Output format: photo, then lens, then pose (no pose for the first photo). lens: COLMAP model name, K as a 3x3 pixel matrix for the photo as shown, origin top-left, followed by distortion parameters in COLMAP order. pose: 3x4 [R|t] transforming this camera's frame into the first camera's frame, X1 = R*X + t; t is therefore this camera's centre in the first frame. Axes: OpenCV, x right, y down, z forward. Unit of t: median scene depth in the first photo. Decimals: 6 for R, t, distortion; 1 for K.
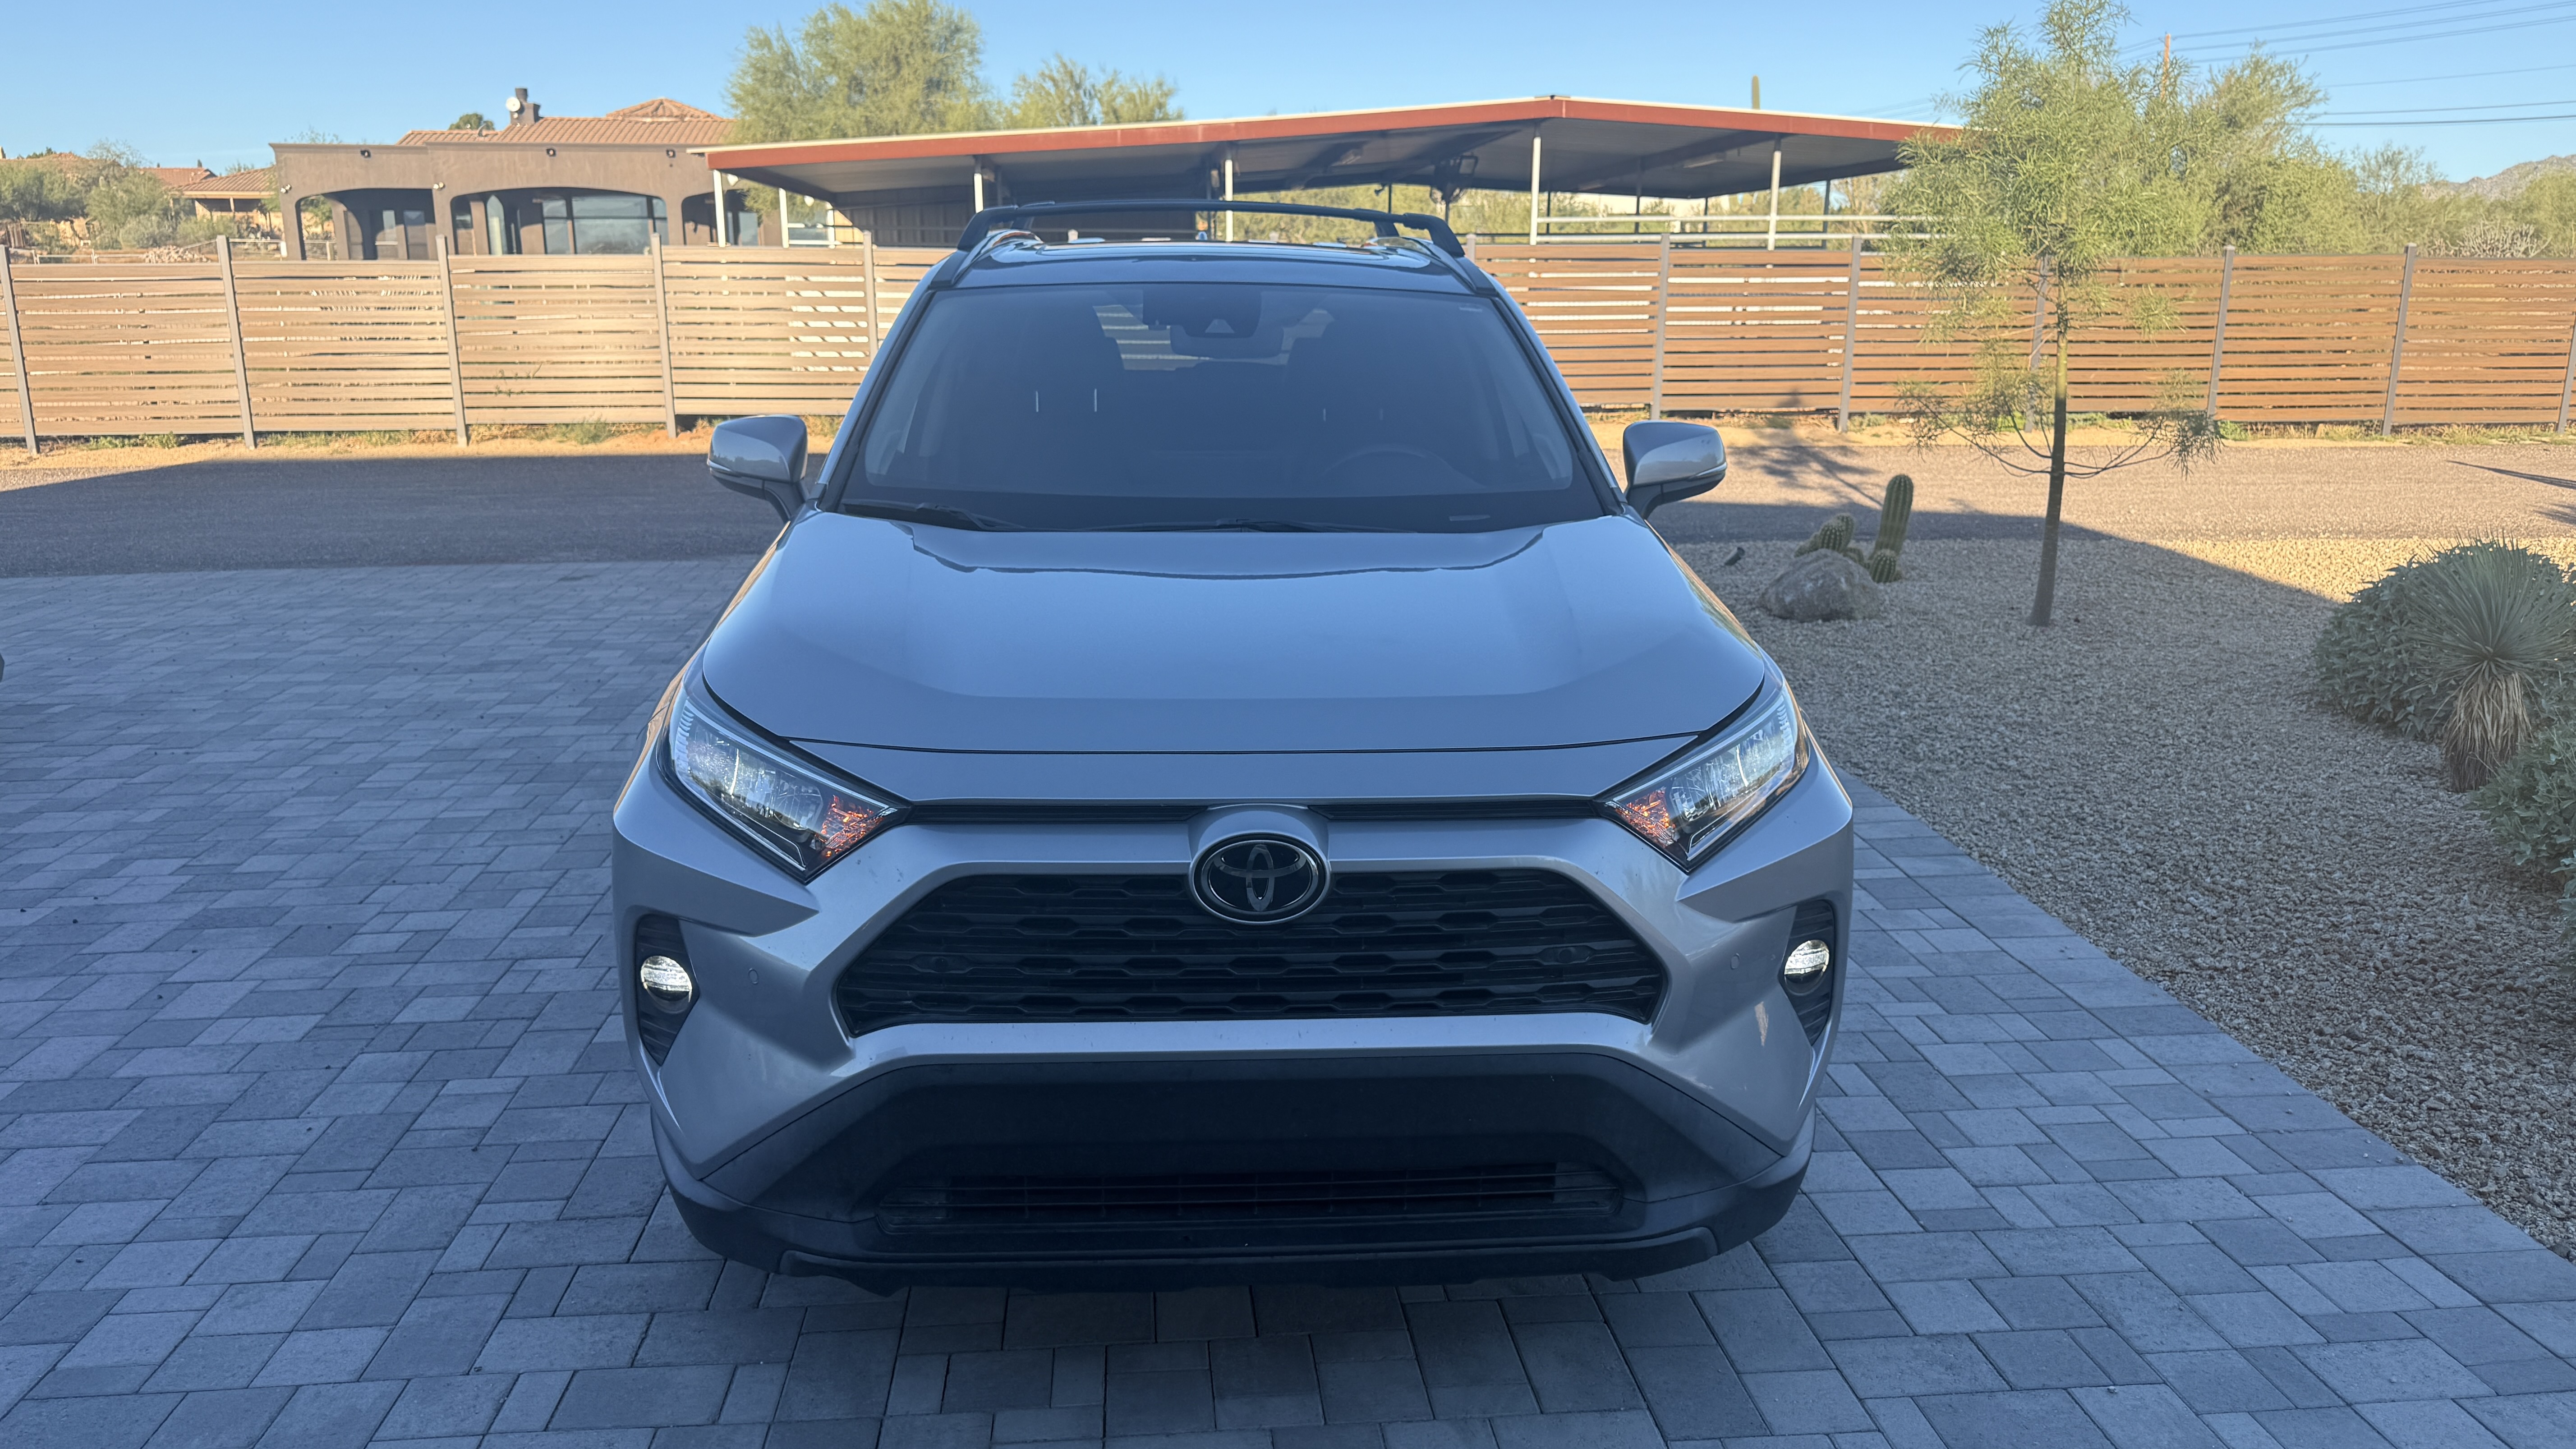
lens RADIAL K [[1841.6, 0, 1287.6], [0, 1841.6, 734.1], [0, 0, 1]] dist [0.025935, -0.018491]
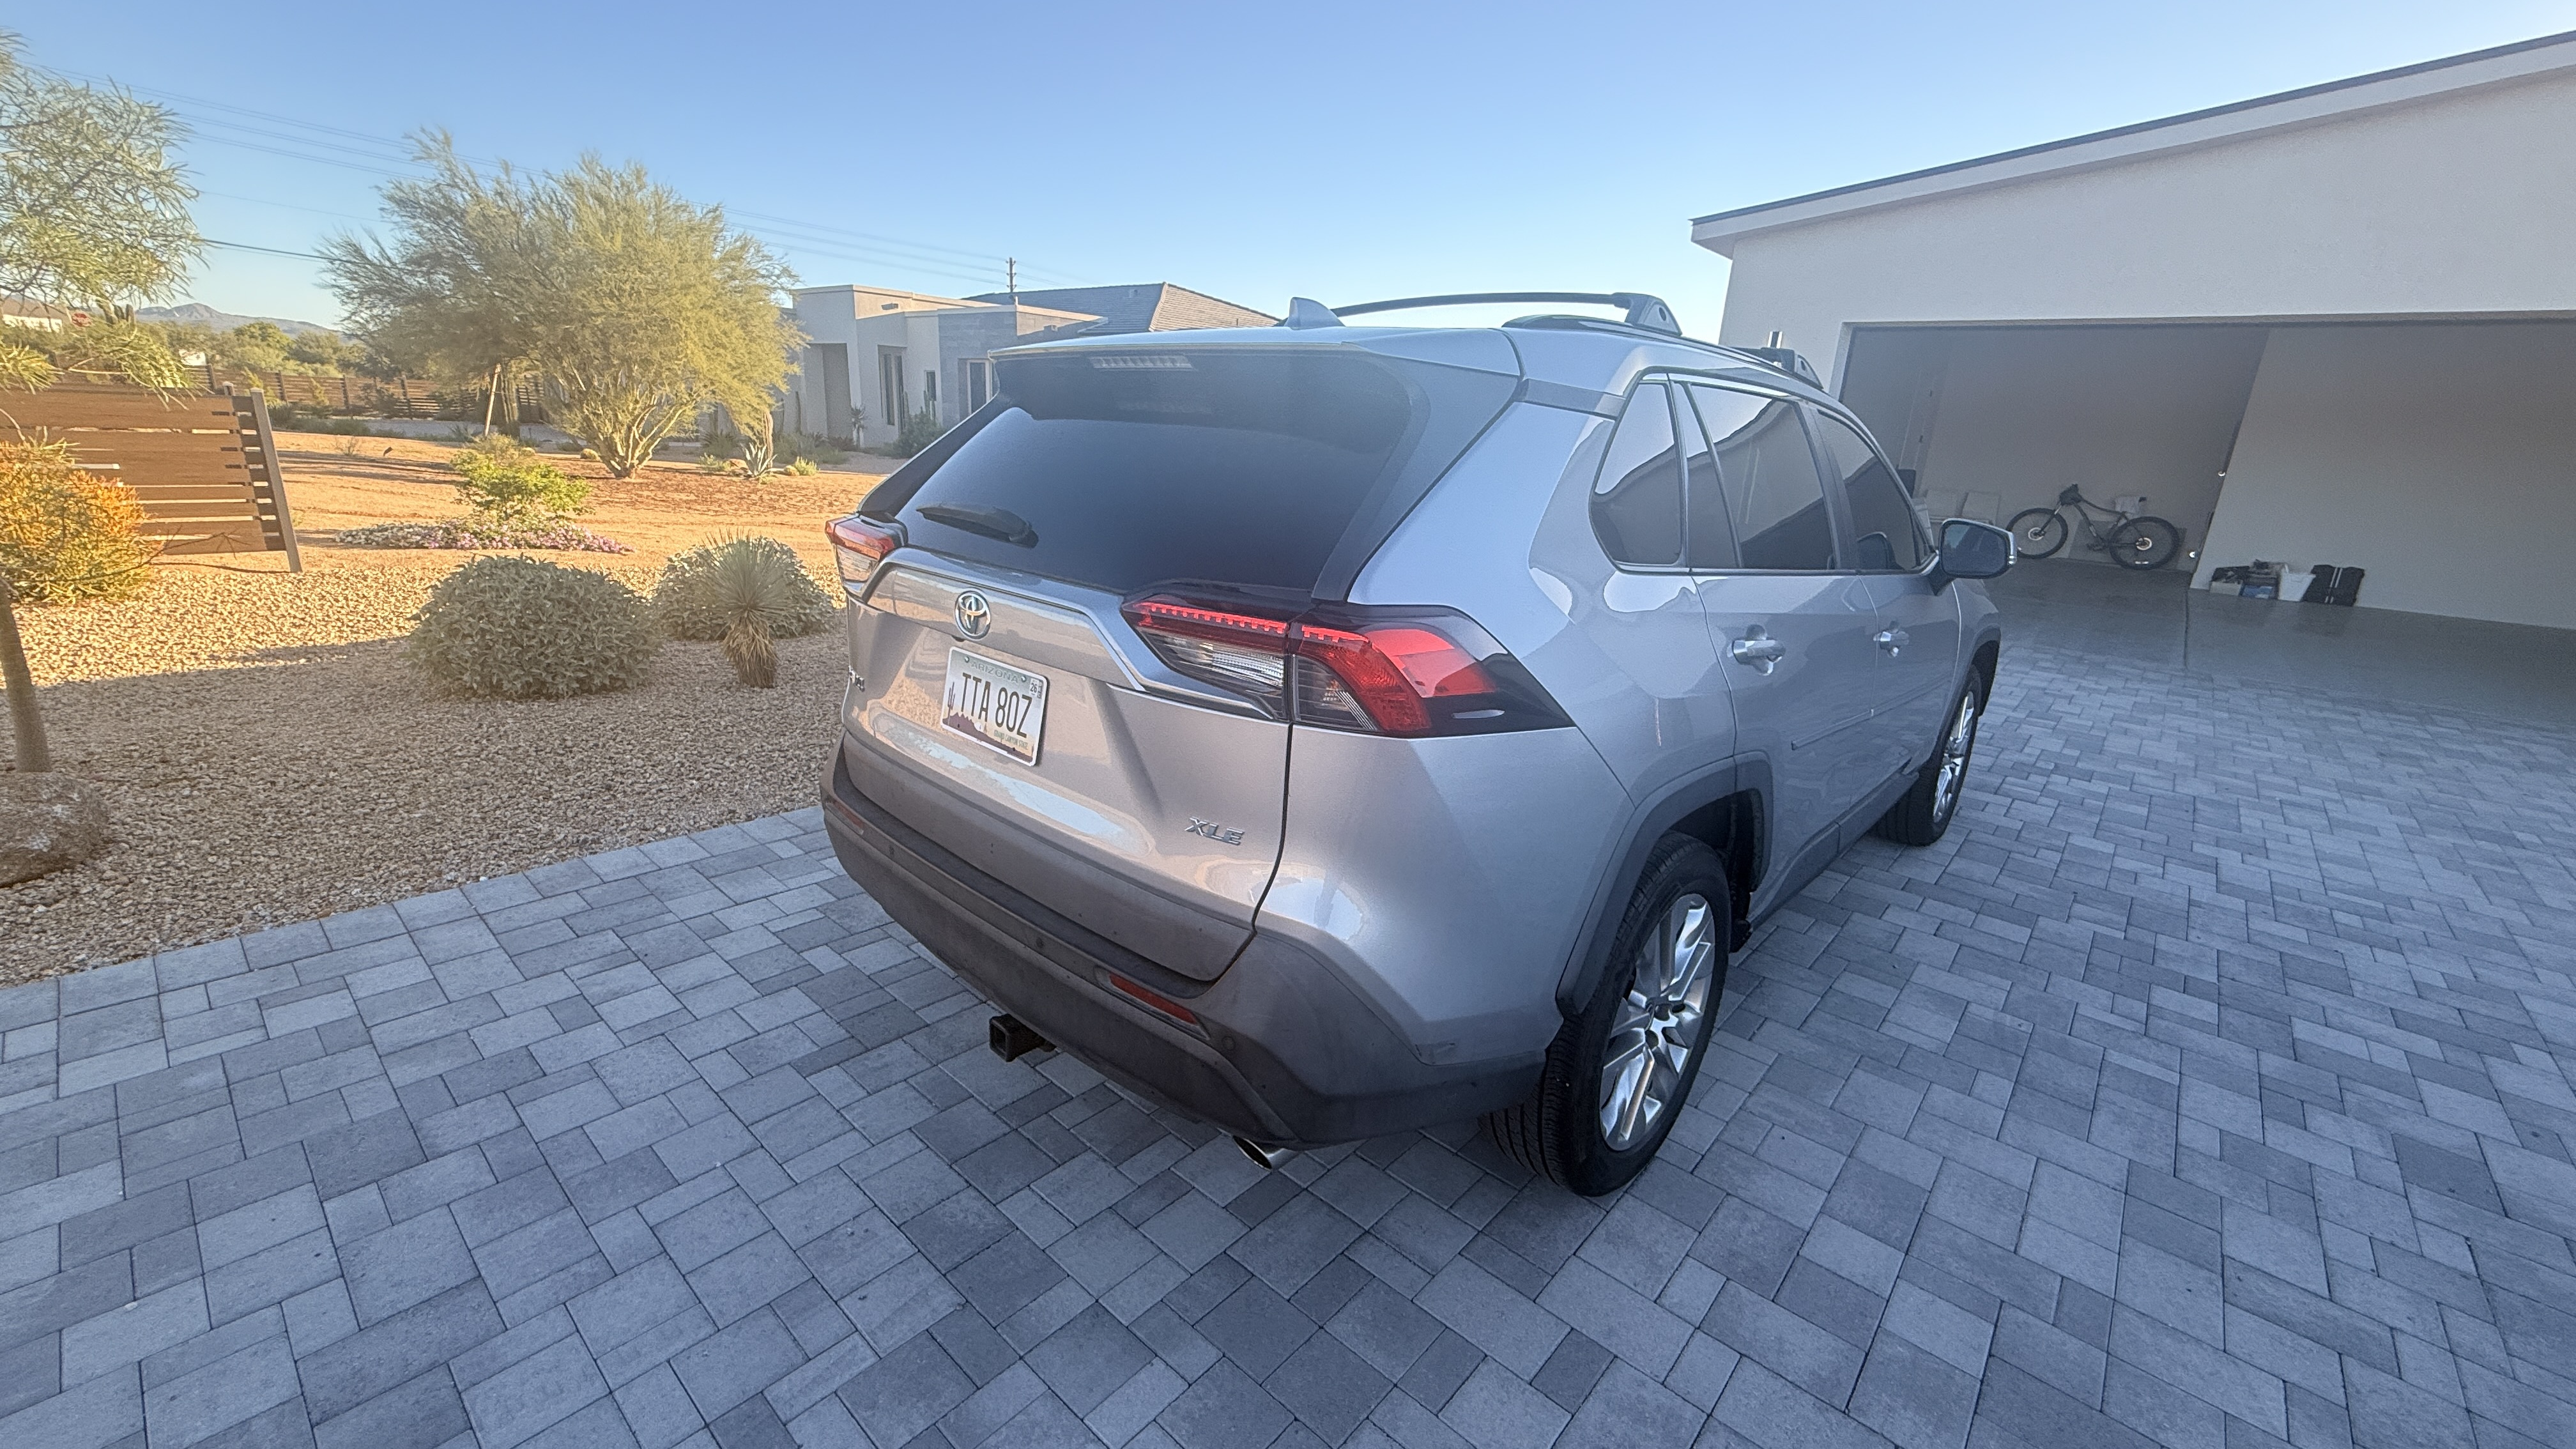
lens RADIAL K [[1028.5, 0, 1283.6], [0, 1028.5, 723.0], [0, 0, 1]] dist [-0.000425, 0.000159]
pose [[-0.687982, -0.243133, 0.683789, -0.490174], [0.119040, 0.891643, 0.436809, -0.435022], [-0.715898, 0.381914, -0.584492, 1.874877]]
